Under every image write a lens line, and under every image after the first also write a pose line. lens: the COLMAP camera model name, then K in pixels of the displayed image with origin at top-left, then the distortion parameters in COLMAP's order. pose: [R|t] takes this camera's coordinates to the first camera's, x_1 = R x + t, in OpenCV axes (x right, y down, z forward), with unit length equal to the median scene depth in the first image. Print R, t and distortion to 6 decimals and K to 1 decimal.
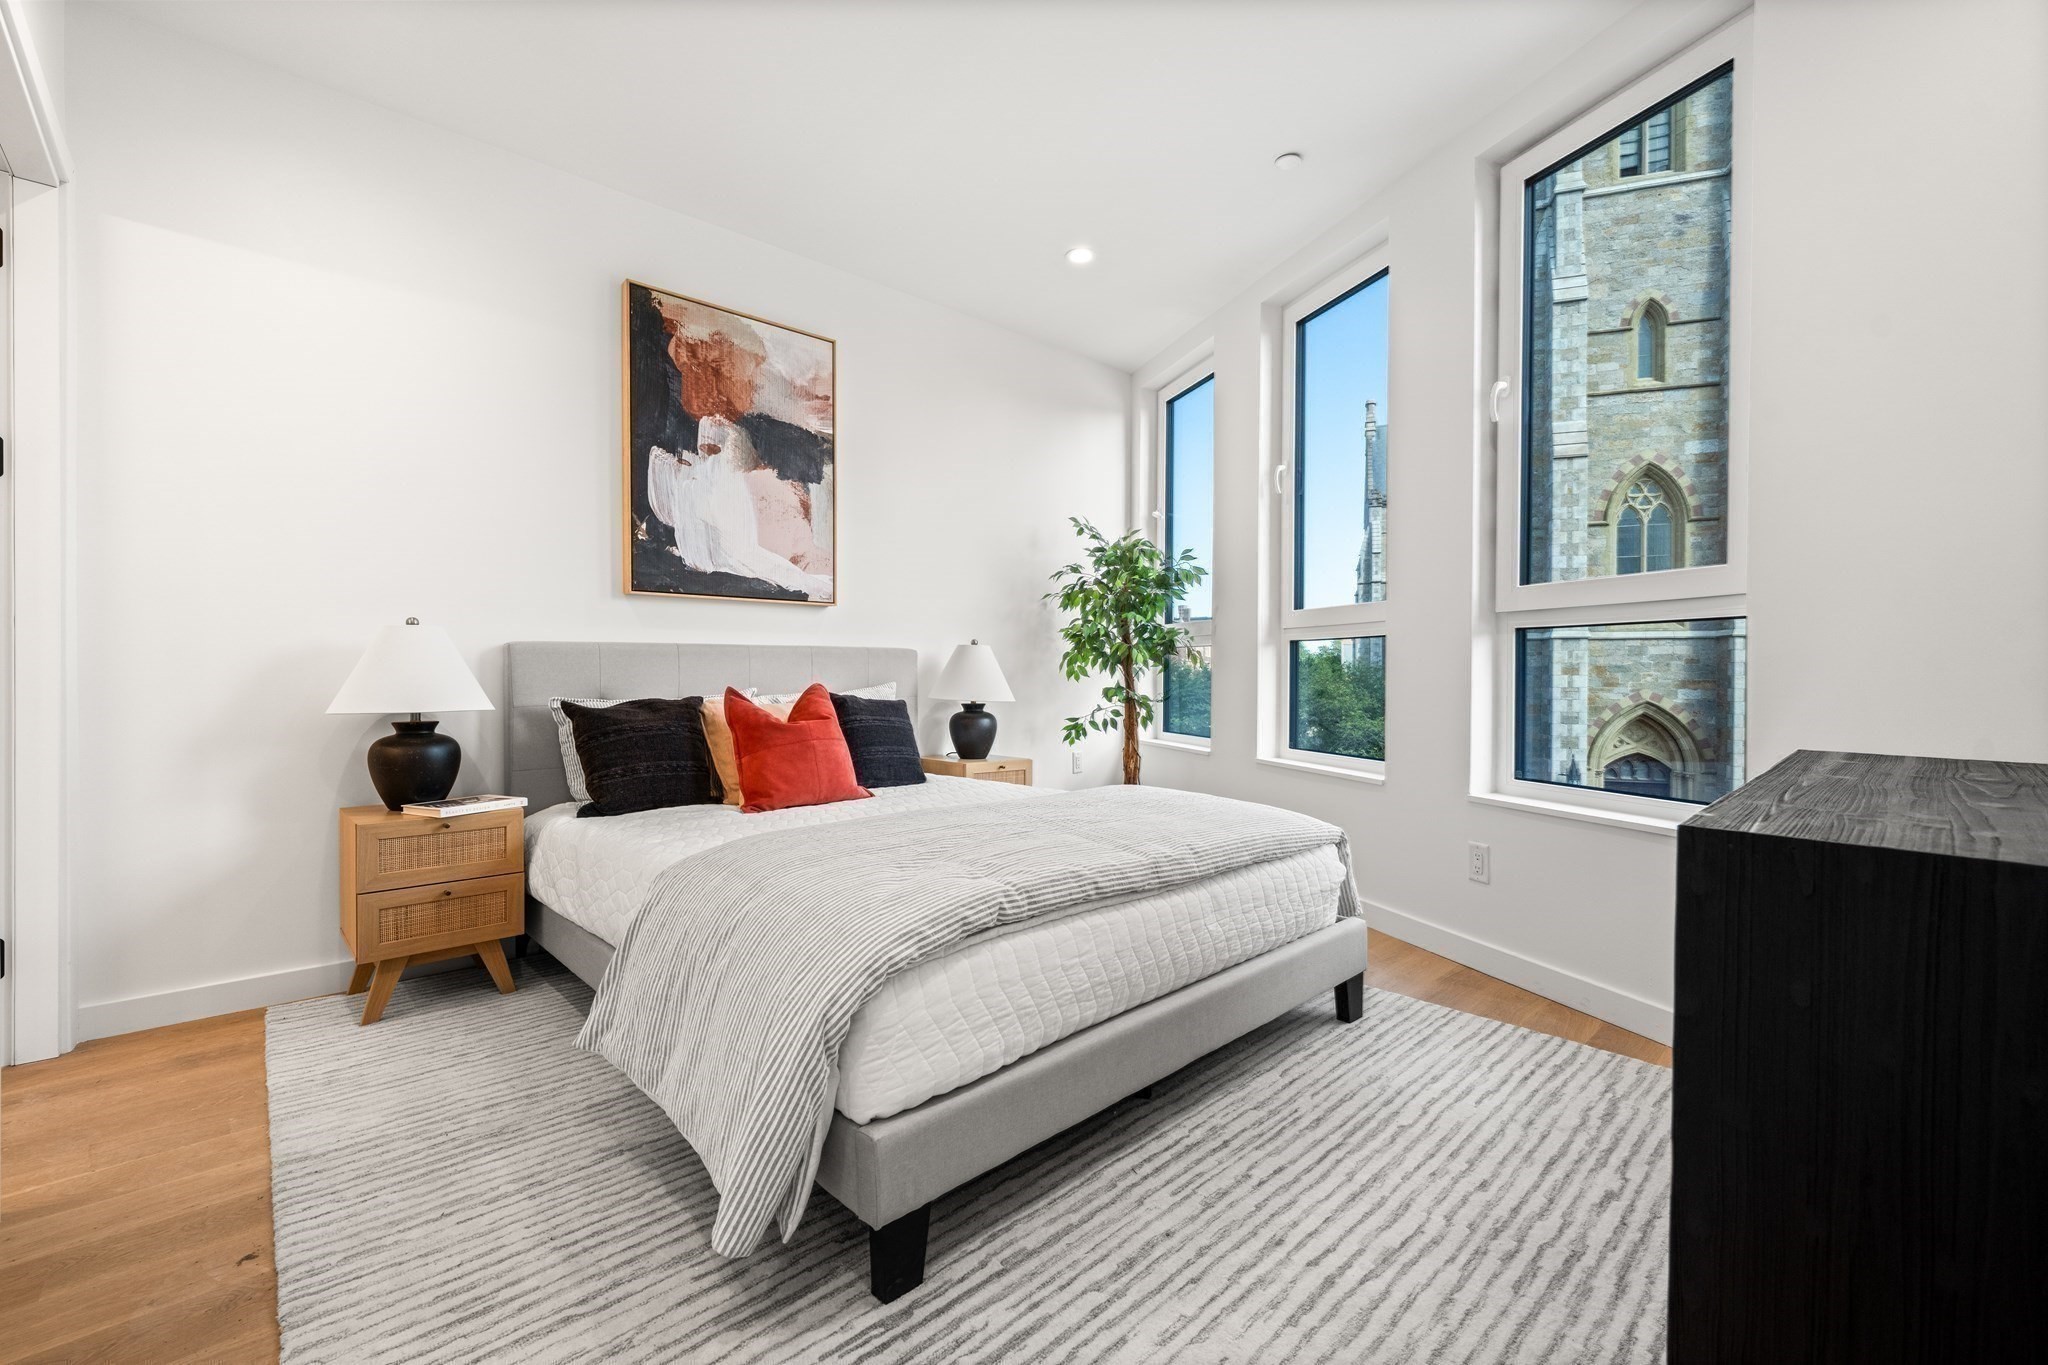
lens RADIAL K [[848.6, 0, 1031.2], [0, 848.6, 681.8], [0, 0, 1]] dist [-0.000159, -0.000113]
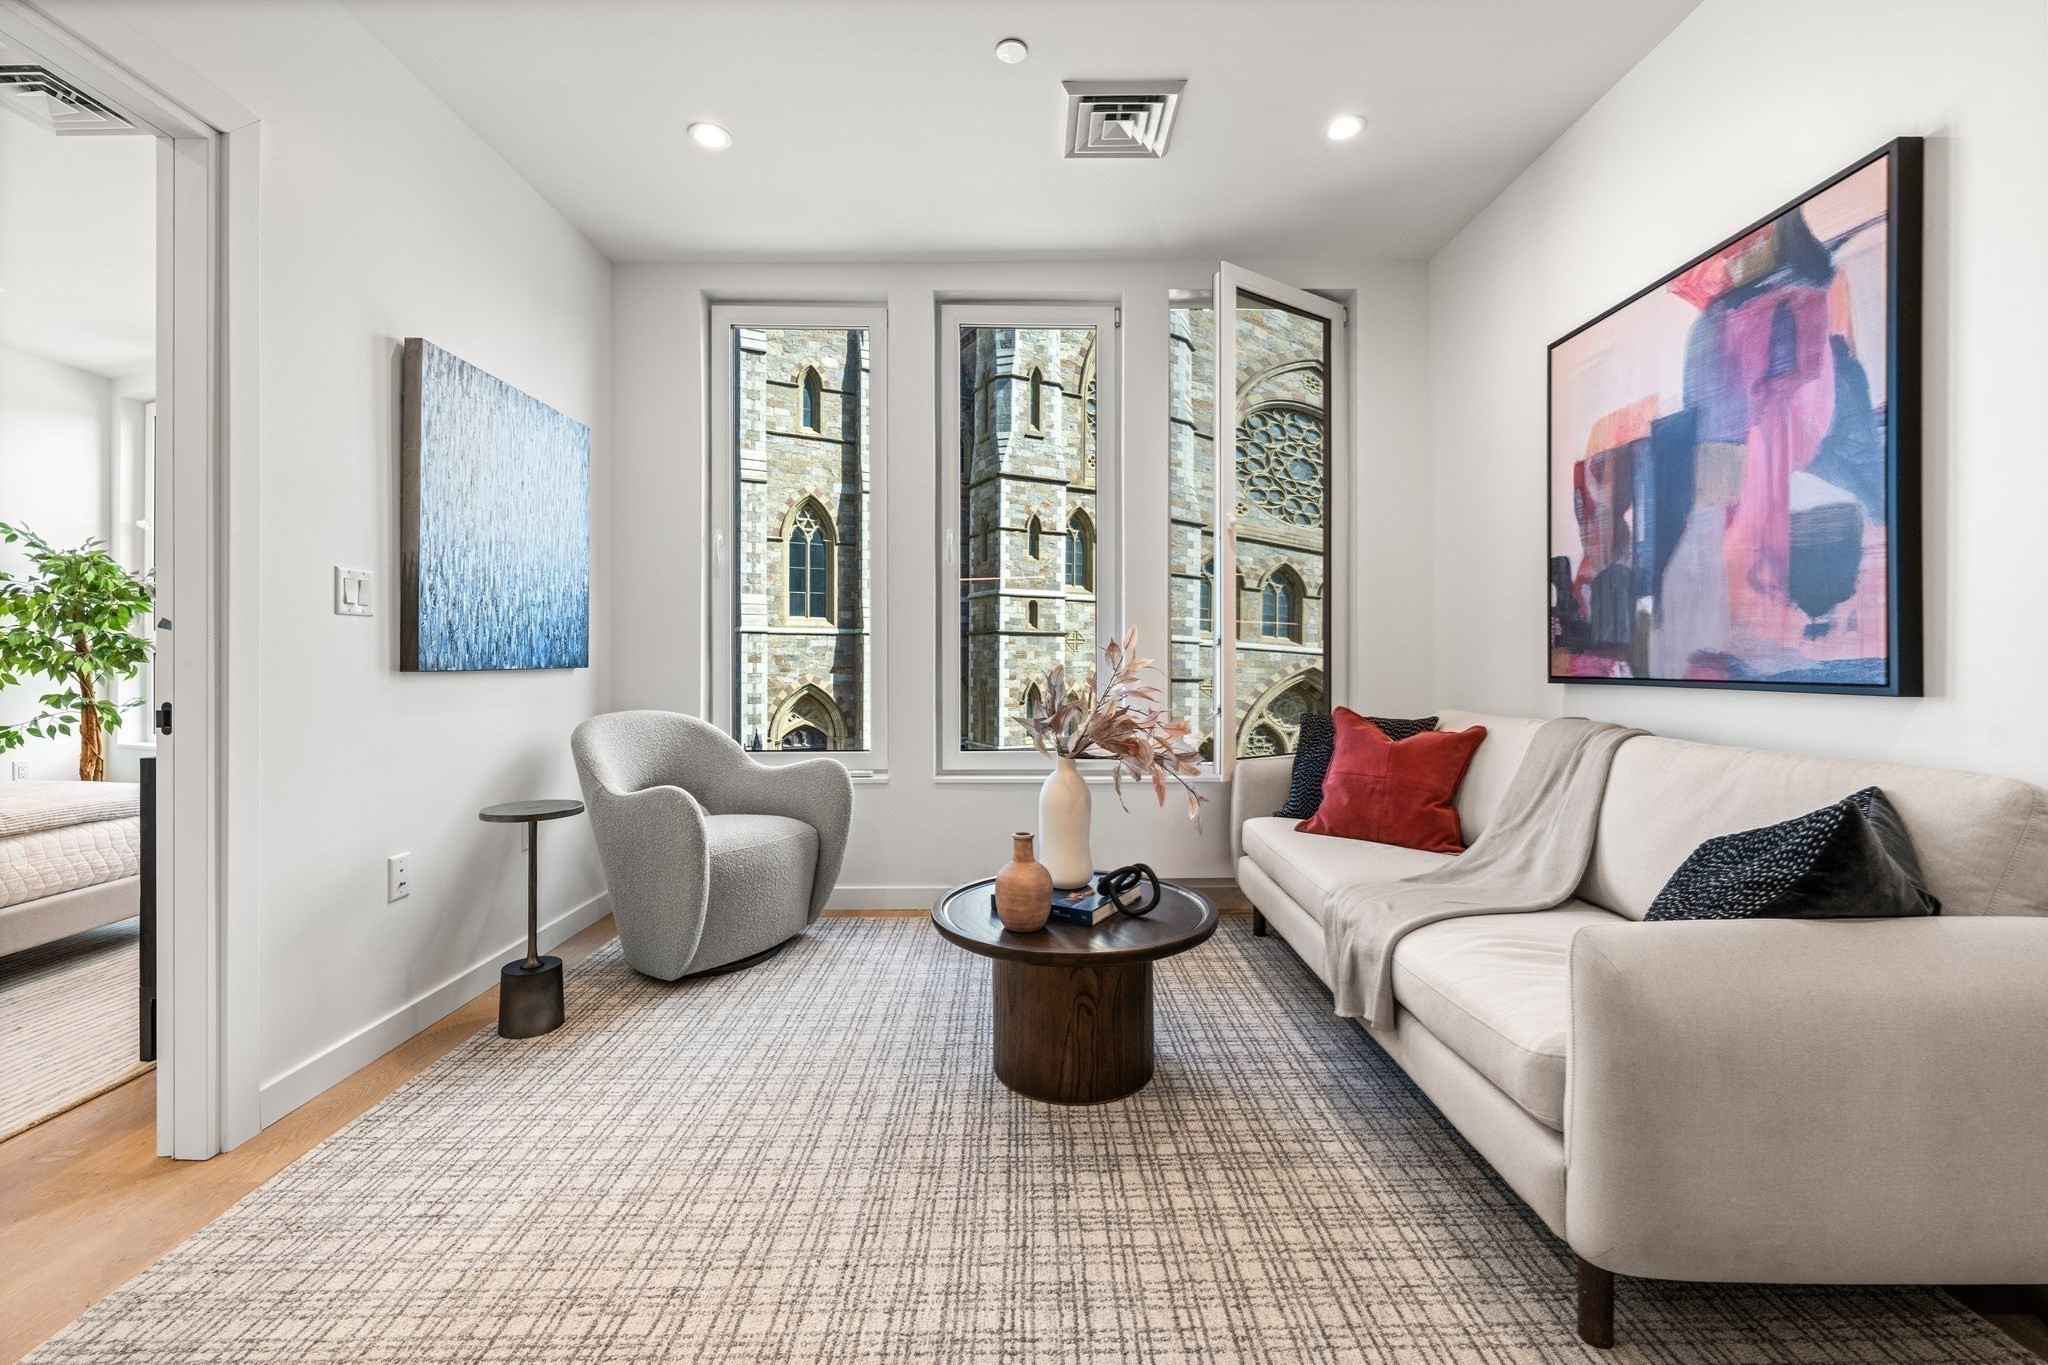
lens RADIAL K [[848.6, 0, 1025.9], [0, 848.6, 658.9], [0, 0, 1]] dist [-0.000159, -0.000113]
pose [[0.683581, 0.001905, 0.729872, 0.143239], [0.004116, 0.999971, -0.006464, -0.024177], [-0.729863, 0.007423, 0.683554, -0.536993]]
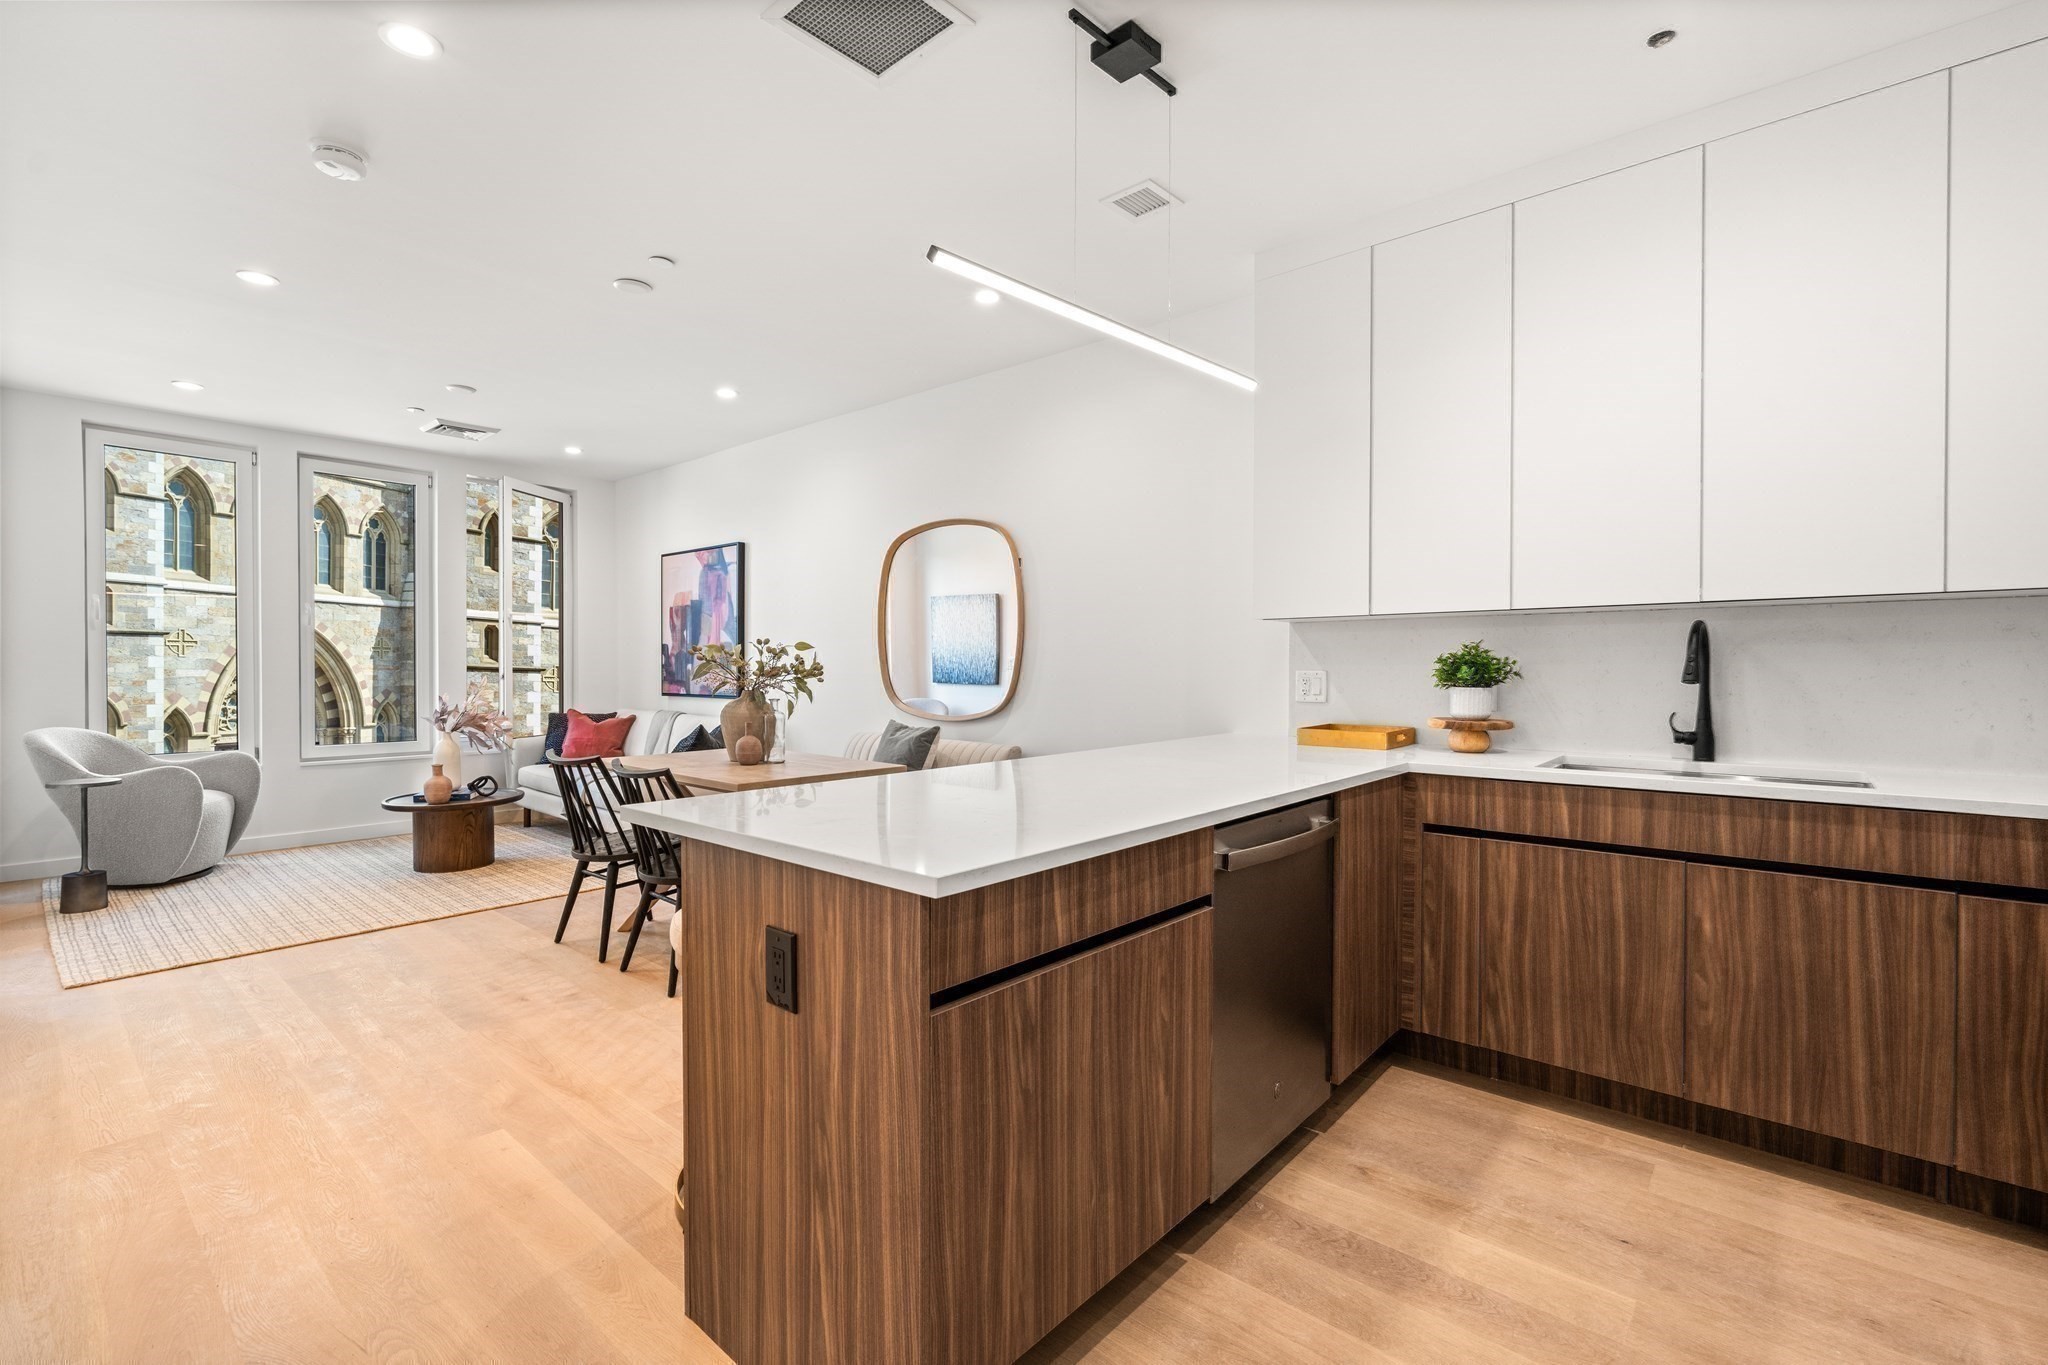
lens RADIAL K [[928.8, 0, 1027.5], [0, 928.8, 693.2], [0, 0, 1]] dist [0.003142, 0.004549]
pose [[-0.078147, -0.027702, 0.996557, -0.879703], [0.001514, 0.999609, 0.027906, -0.060784], [-0.996941, 0.003690, -0.078075, -0.927821]]
